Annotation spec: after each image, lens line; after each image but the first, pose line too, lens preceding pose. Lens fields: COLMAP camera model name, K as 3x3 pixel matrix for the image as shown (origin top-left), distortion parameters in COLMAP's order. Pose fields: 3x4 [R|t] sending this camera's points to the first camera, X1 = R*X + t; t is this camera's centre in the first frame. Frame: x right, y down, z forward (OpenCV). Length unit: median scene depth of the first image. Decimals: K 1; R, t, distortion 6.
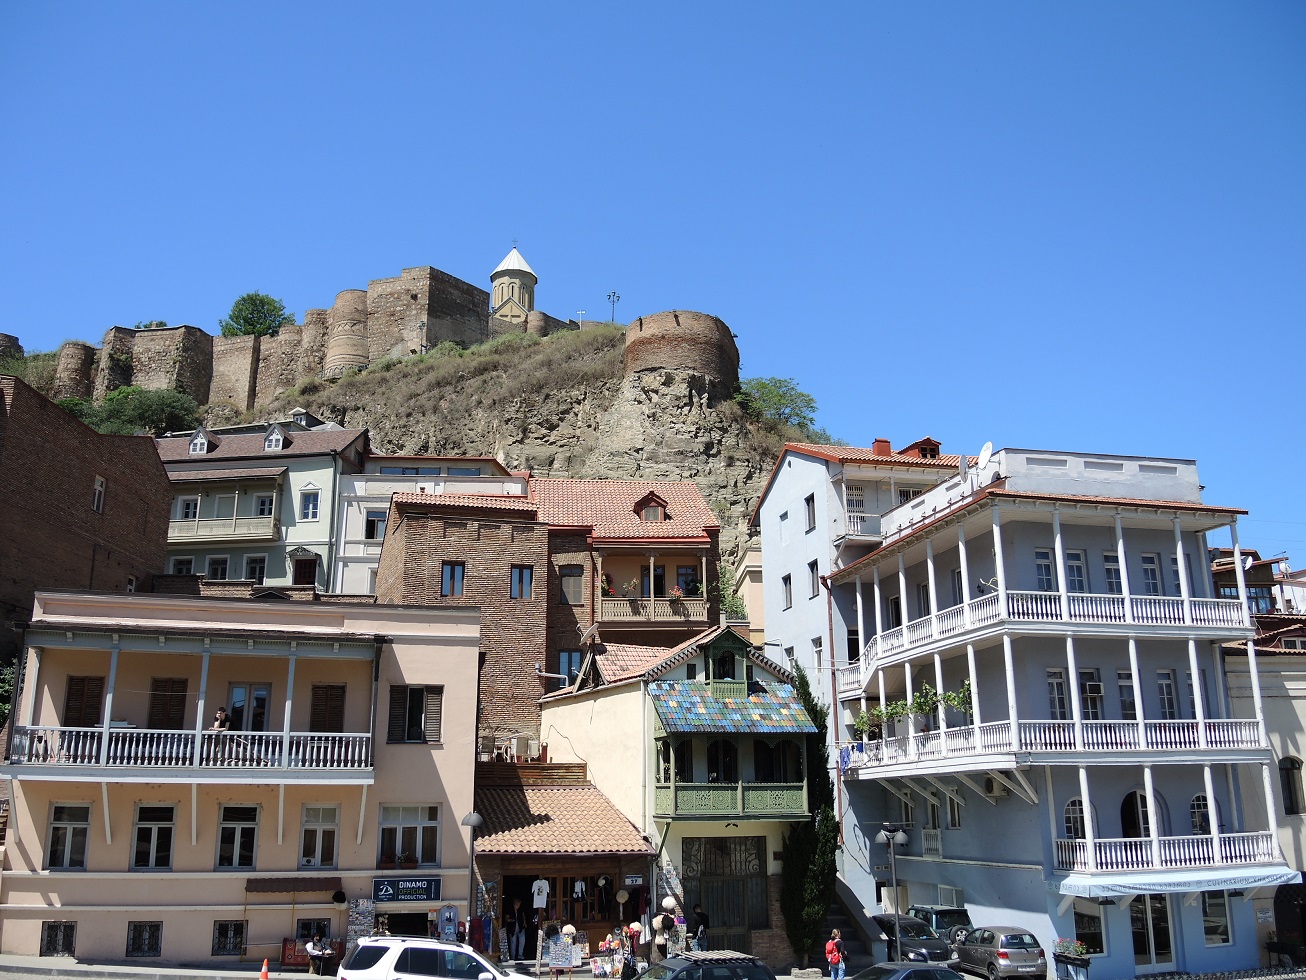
lens RADIAL K [[1098.5, 0, 653.0], [0, 1098.5, 490.0], [0, 0, 1]] dist [-0.039261, -0.058610]
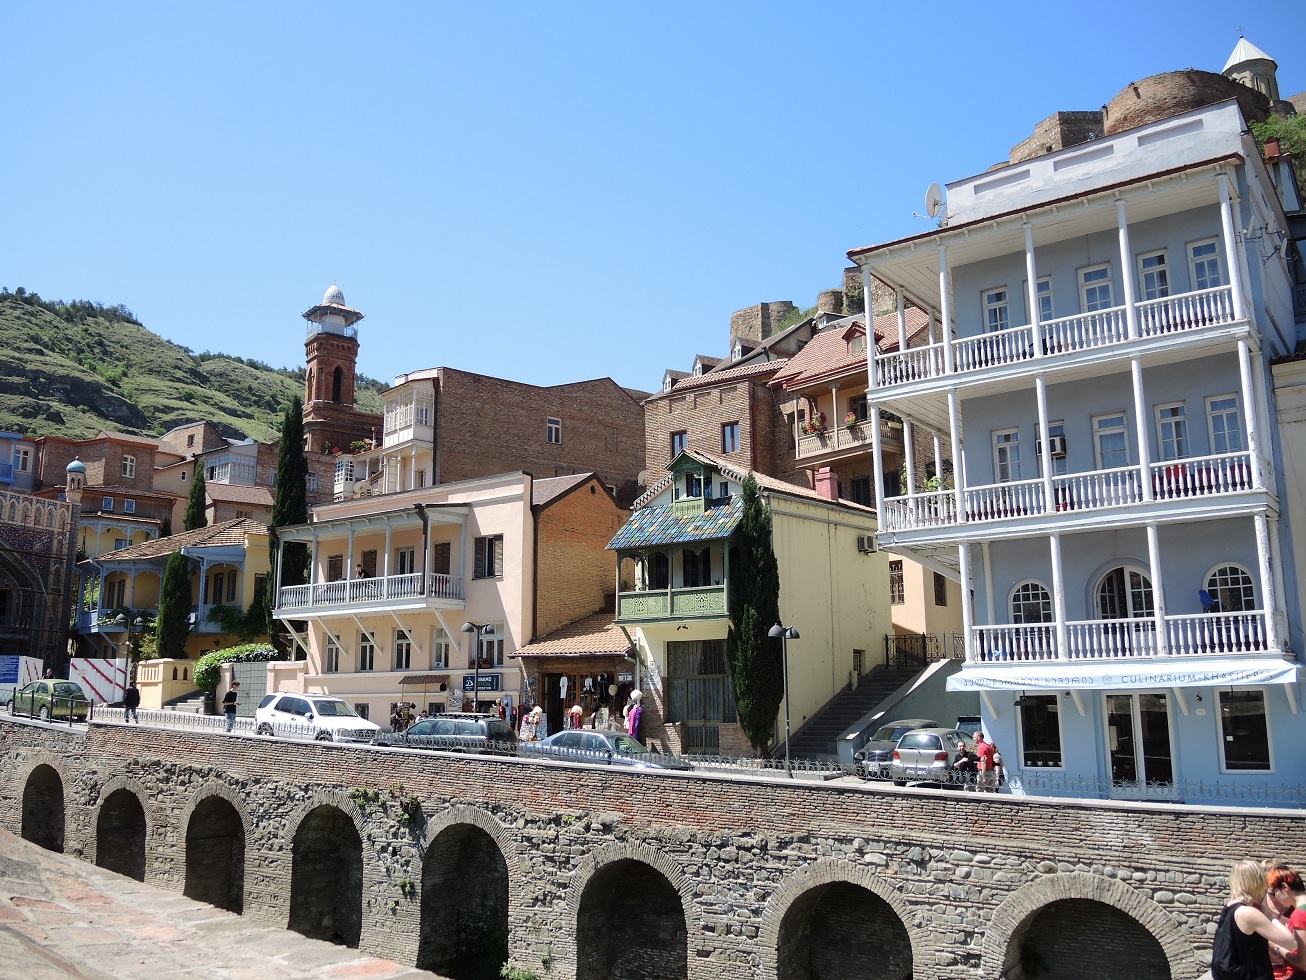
lens RADIAL K [[1098.5, 0, 653.0], [0, 1098.5, 490.0], [0, 0, 1]] dist [-0.039261, -0.058610]
pose [[0.627058, -0.146310, -0.765109, 0.935806], [0.218791, 0.975745, -0.007275, 0.175992], [0.747615, -0.162838, 0.643860, 0.294280]]
